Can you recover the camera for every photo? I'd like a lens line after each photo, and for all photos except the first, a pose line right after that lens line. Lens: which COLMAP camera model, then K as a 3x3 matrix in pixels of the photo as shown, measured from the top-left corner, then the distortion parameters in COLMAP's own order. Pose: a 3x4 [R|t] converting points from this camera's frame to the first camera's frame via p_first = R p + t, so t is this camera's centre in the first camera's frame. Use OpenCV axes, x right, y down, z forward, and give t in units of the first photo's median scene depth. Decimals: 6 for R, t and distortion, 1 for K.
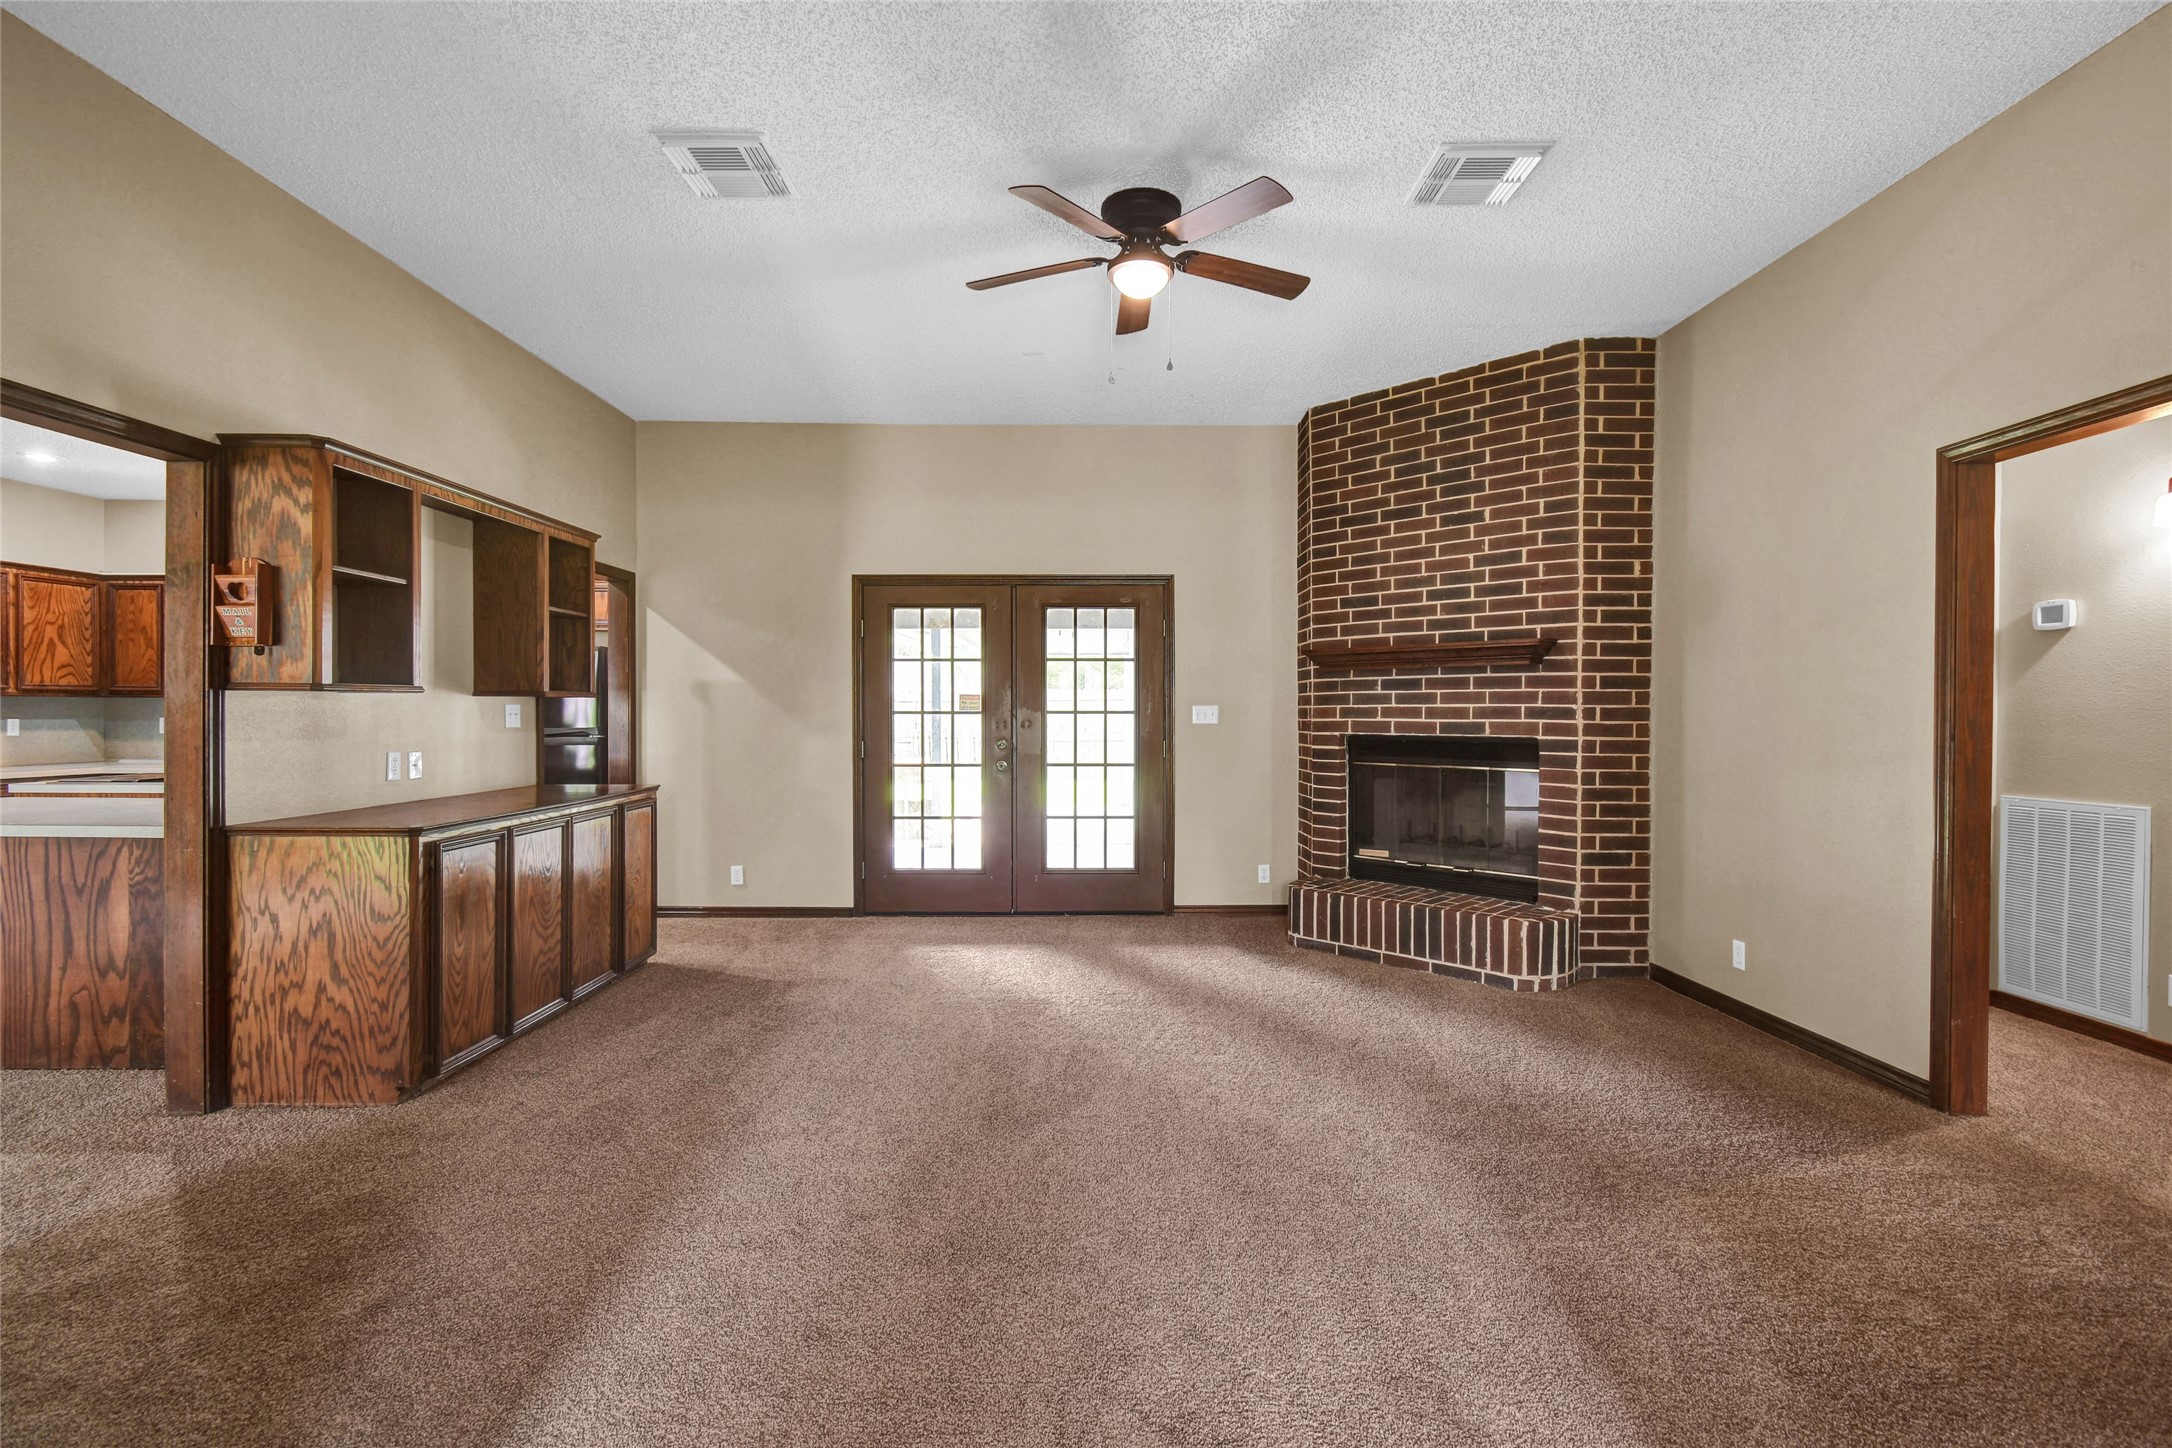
lens RADIAL K [[960.6, 0, 1085.7], [0, 960.6, 720.6], [0, 0, 1]] dist [0.005605, -0.003969]
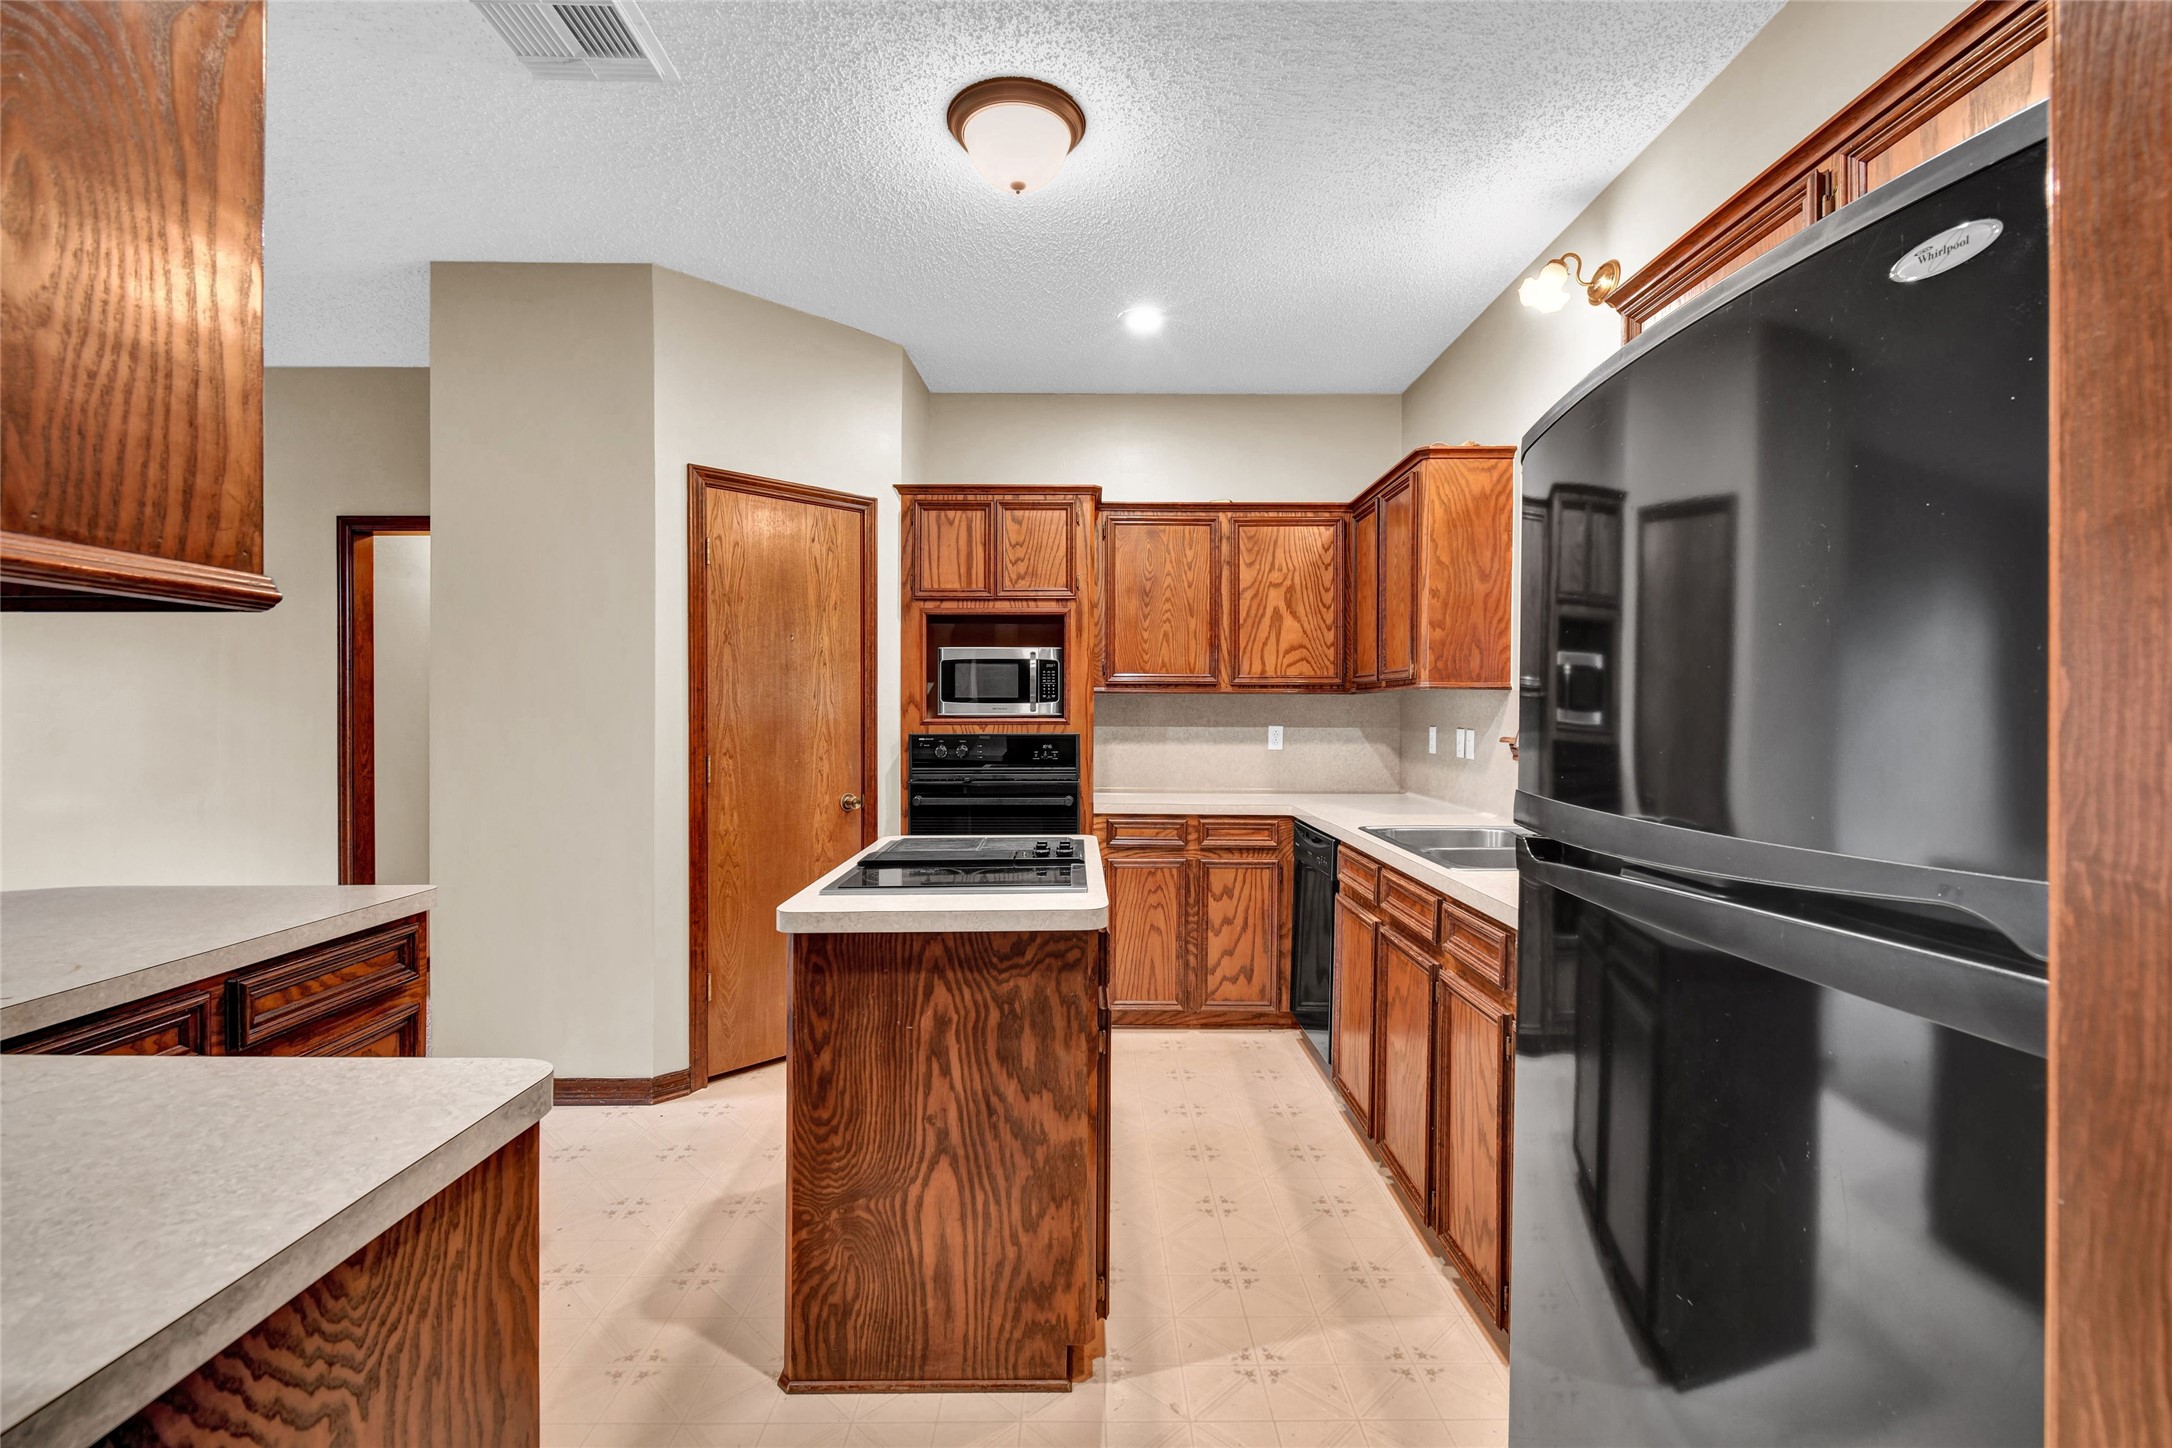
lens RADIAL K [[960.6, 0, 1096.2], [0, 960.6, 712.1], [0, 0, 1]] dist [0.005605, -0.003969]
pose [[-0.002866, -0.001878, -0.999994, -0.462737], [-0.014389, 0.999895, -0.001837, -0.010563], [0.999892, 0.014384, -0.002893, 1.014124]]
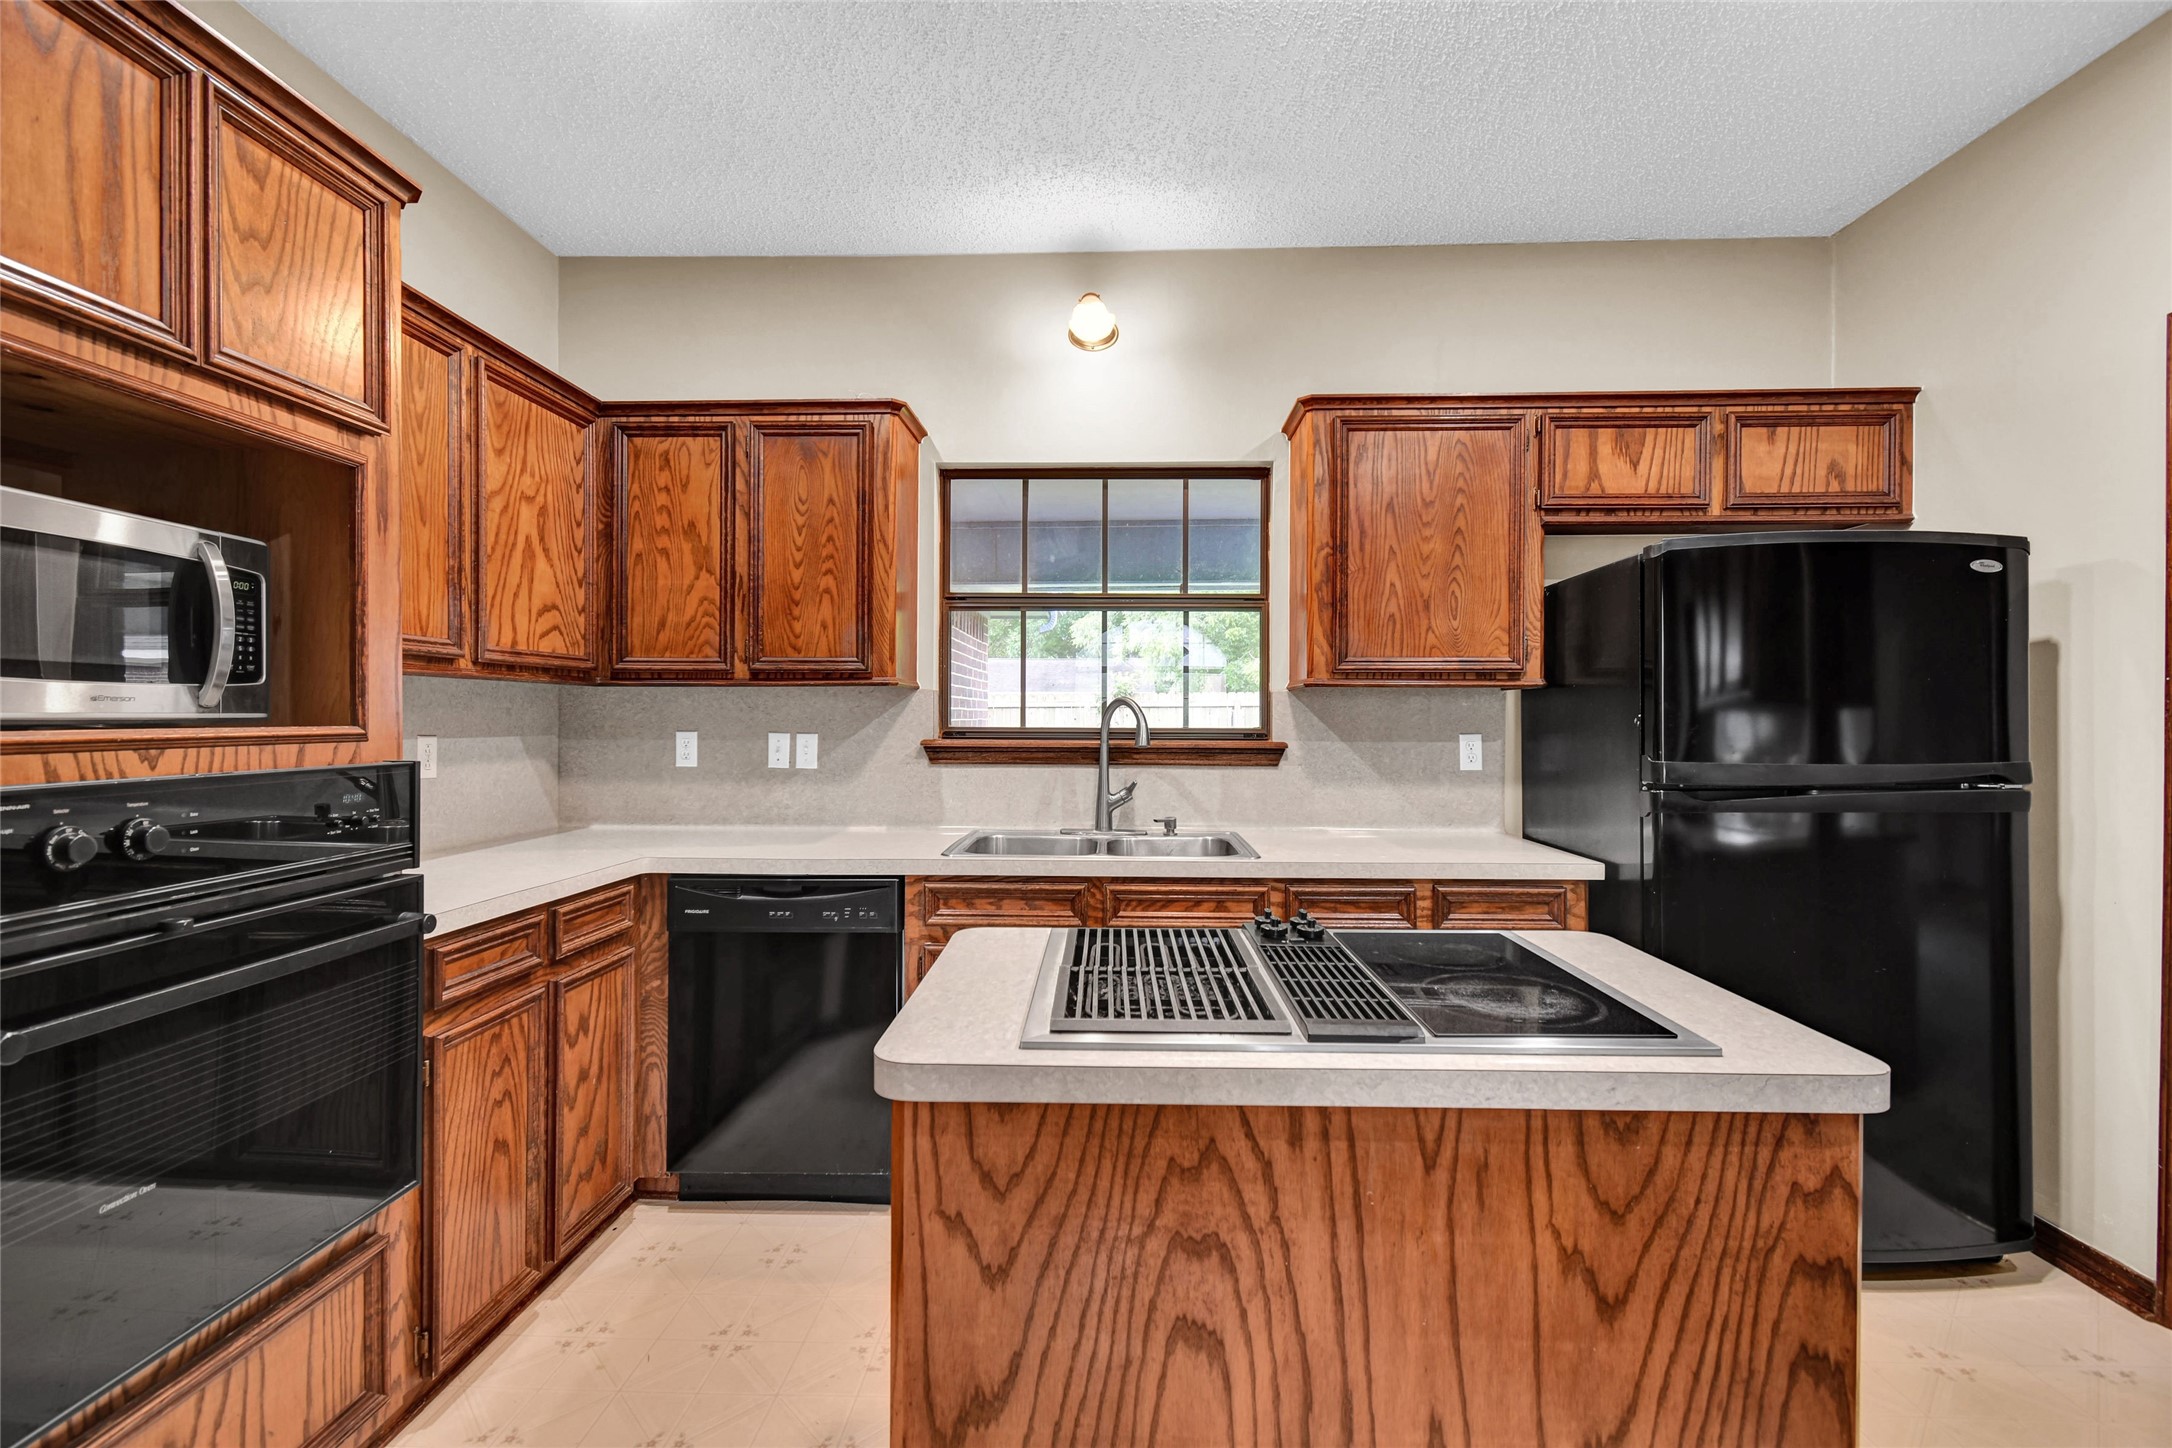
lens RADIAL K [[960.6, 0, 1083.9], [0, 960.6, 721.3], [0, 0, 1]] dist [0.005605, -0.003969]
pose [[0.998877, -0.000541, -0.047371, -0.953727], [0.000190, 0.999972, -0.007424, -0.006193], [0.047373, 0.007407, 0.998850, 0.704863]]
